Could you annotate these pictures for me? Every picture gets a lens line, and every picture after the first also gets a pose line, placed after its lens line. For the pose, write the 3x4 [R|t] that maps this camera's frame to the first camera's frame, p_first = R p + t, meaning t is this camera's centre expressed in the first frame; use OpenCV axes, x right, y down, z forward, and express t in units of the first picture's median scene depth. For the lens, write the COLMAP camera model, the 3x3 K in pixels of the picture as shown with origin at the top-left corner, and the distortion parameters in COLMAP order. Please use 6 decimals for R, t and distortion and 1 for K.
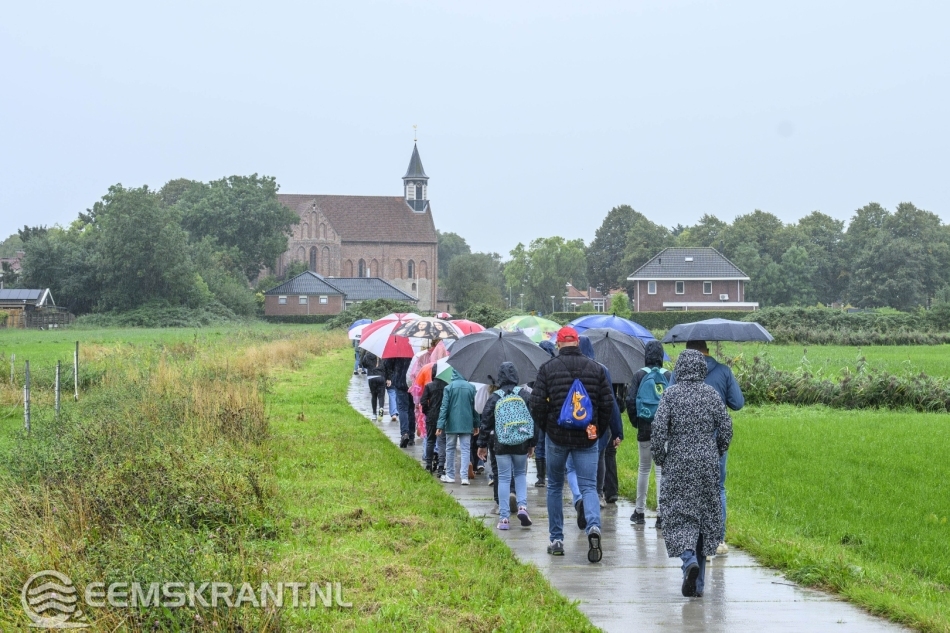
lens RADIAL K [[1397.2, 0, 474.9], [0, 1397.2, 316.0], [0, 0, 1]] dist [-0.002944, 0.000000]
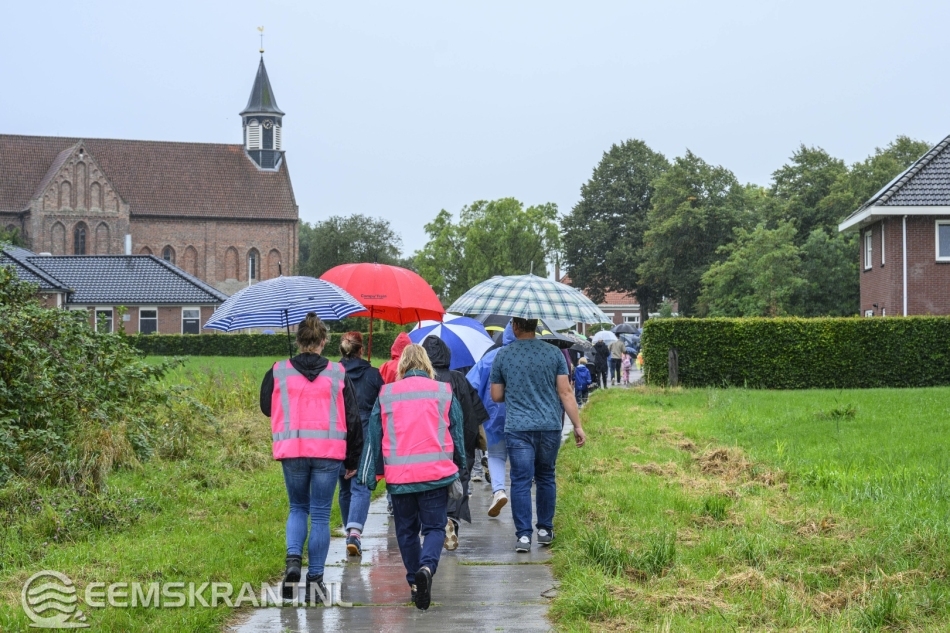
lens RADIAL K [[1717.4, 0, 475.7], [0, 1717.4, 314.3], [0, 0, 1]] dist [0.219457, 0.000000]
pose [[0.997701, -0.000096, 0.067769, -0.001099], [0.001298, 0.999843, -0.017681, 0.001176], [-0.067756, 0.017728, 0.997544, 0.272654]]
